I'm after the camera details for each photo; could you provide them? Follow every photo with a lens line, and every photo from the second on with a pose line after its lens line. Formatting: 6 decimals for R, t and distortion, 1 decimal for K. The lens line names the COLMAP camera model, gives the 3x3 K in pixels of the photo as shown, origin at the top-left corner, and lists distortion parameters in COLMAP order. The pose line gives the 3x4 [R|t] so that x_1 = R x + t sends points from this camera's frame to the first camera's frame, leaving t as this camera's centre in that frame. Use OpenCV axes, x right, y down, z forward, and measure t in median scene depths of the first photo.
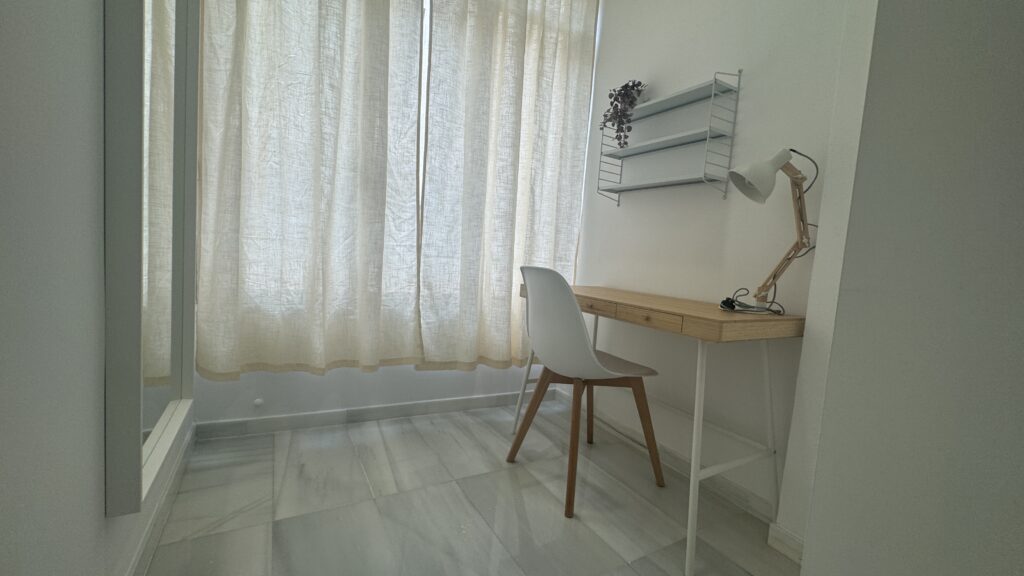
lens RADIAL K [[412.7, 0, 512.0], [0, 412.7, 288.0], [0, 0, 1]] dist [-0.001064, 0.000113]
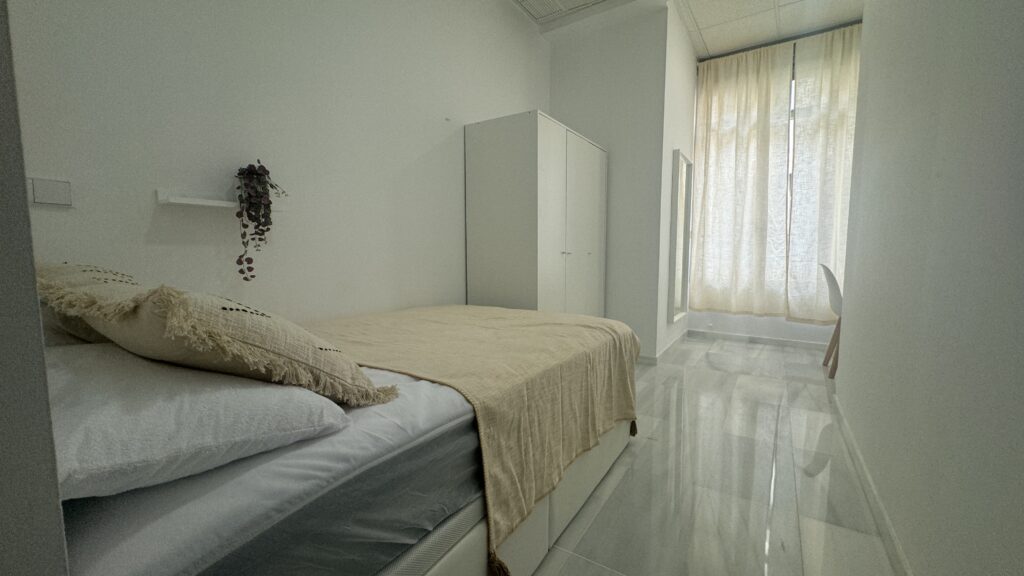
lens RADIAL K [[412.7, 0, 512.0], [0, 412.7, 288.0], [0, 0, 1]] dist [-0.001064, 0.000113]
pose [[0.459688, 0.004864, -0.888067, 0.913703], [-0.036654, 0.999237, -0.013500, 0.122612], [0.887324, 0.038757, 0.459516, -1.055039]]
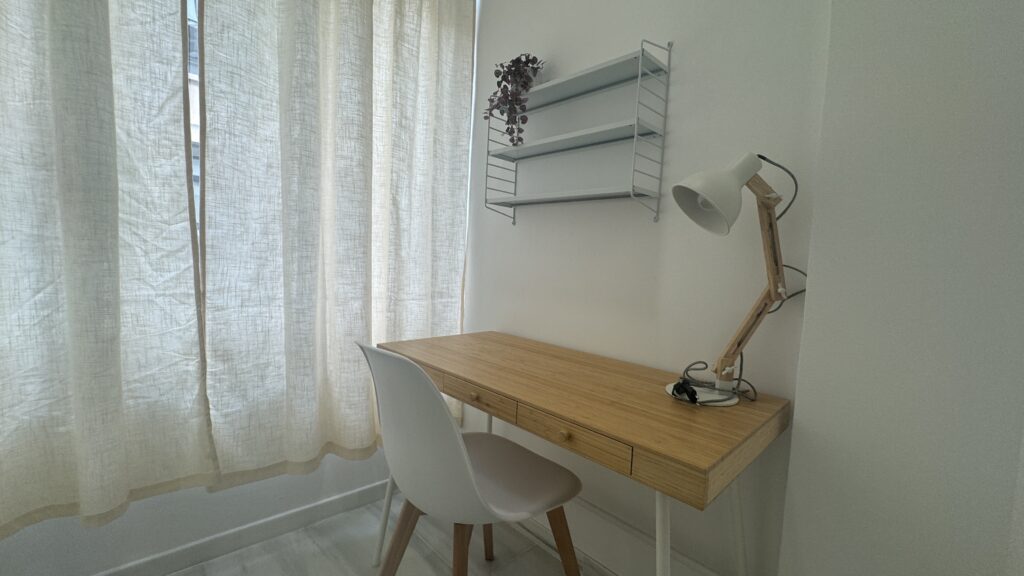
lens RADIAL K [[412.7, 0, 512.0], [0, 412.7, 288.0], [0, 0, 1]] dist [-0.001064, 0.000113]
pose [[0.971297, -0.041852, 0.234160, 0.080622], [0.041814, 0.999112, 0.005128, -0.094608], [-0.234167, 0.004811, 0.972184, 0.298116]]
